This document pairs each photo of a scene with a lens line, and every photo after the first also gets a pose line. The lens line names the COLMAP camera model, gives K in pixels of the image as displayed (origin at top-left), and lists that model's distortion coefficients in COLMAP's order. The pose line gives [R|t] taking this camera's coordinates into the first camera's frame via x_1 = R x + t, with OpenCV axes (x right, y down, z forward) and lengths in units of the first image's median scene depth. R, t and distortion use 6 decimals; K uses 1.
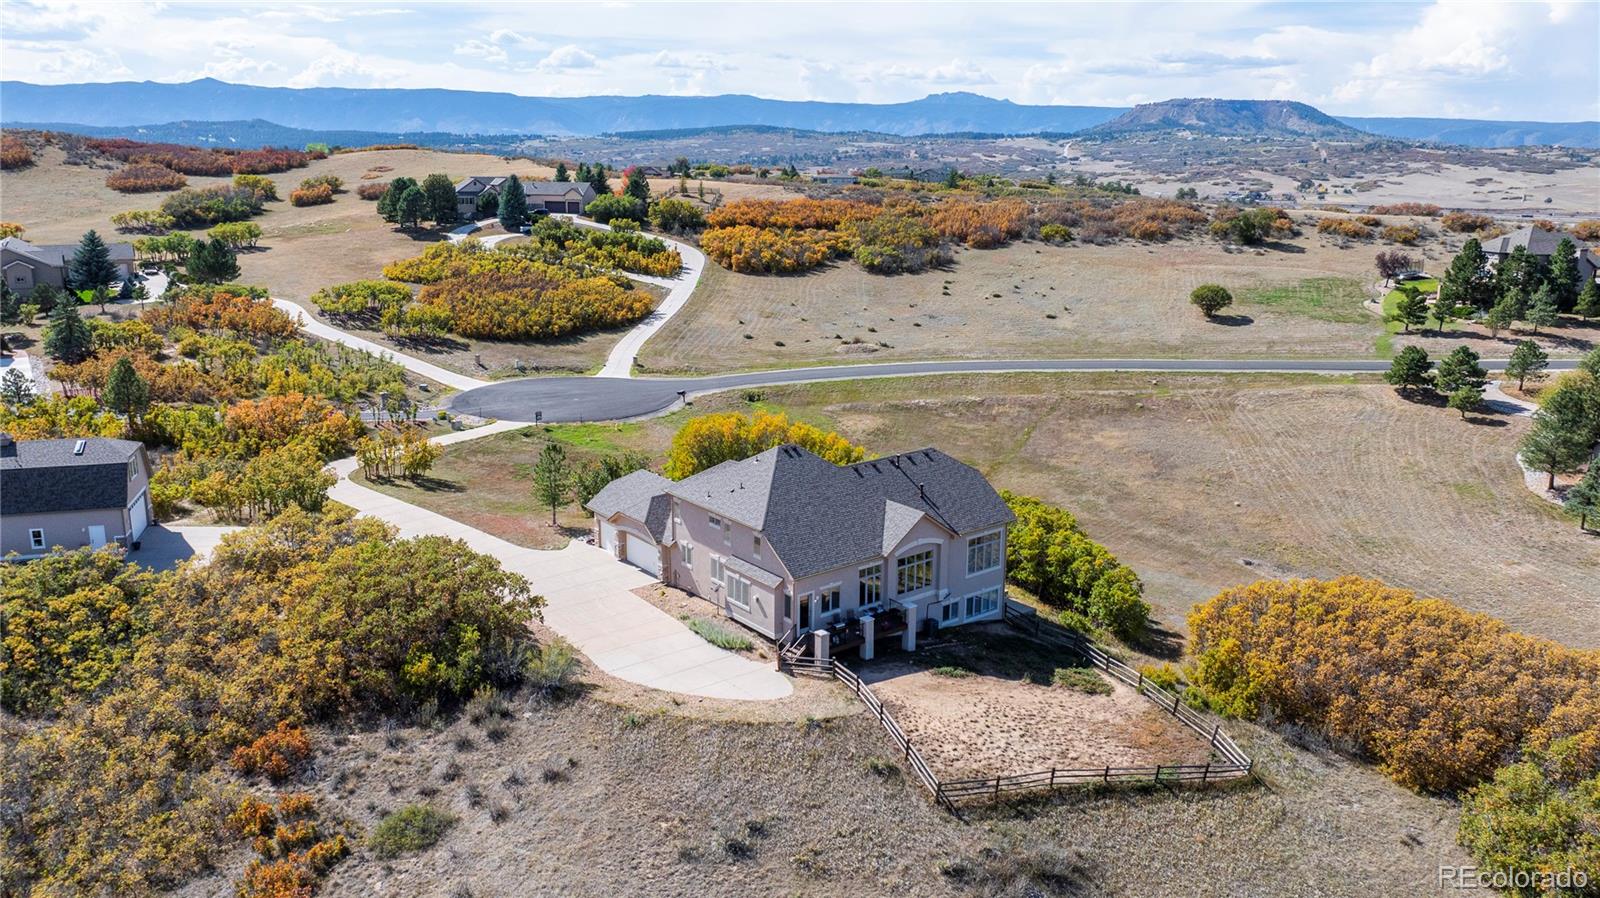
lens RADIAL K [[1141.9, 0, 800.0], [0, 1141.9, 449.0], [0, 0, 1]] dist [-0.018804, -0.004609]
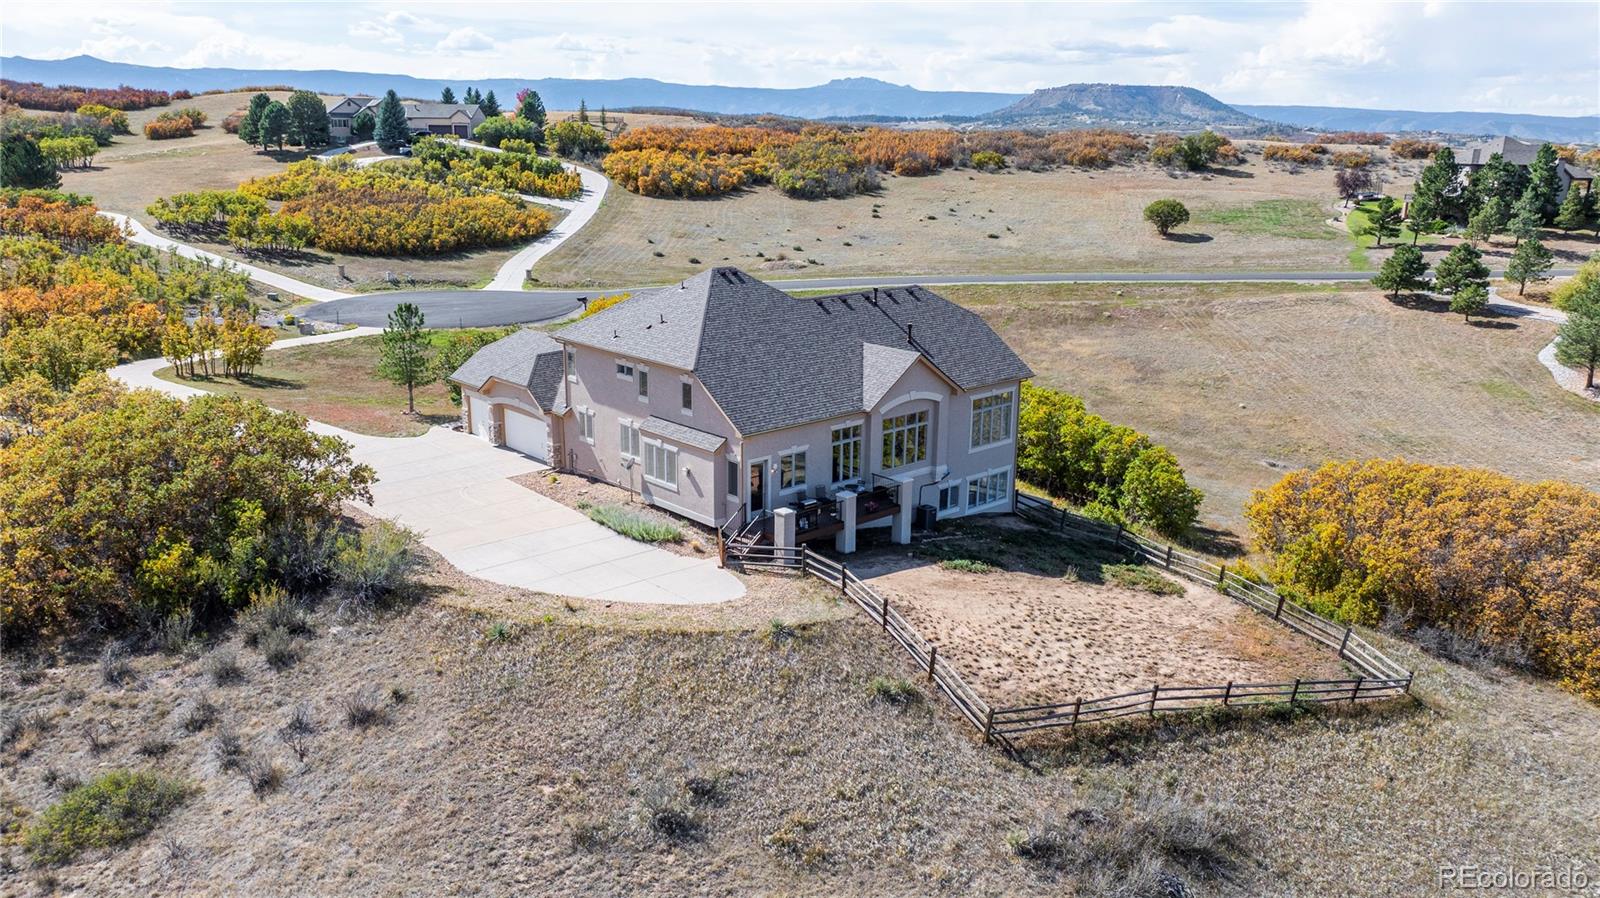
lens RADIAL K [[1189.8, 0, 800.0], [0, 1189.8, 449.0], [0, 0, 1]] dist [-0.037856, 0.032070]
pose [[0.997203, -0.012403, 0.073708, -0.020695], [0.010145, 0.999470, 0.030927, 0.087891], [-0.074053, -0.030093, 0.996800, 0.247983]]
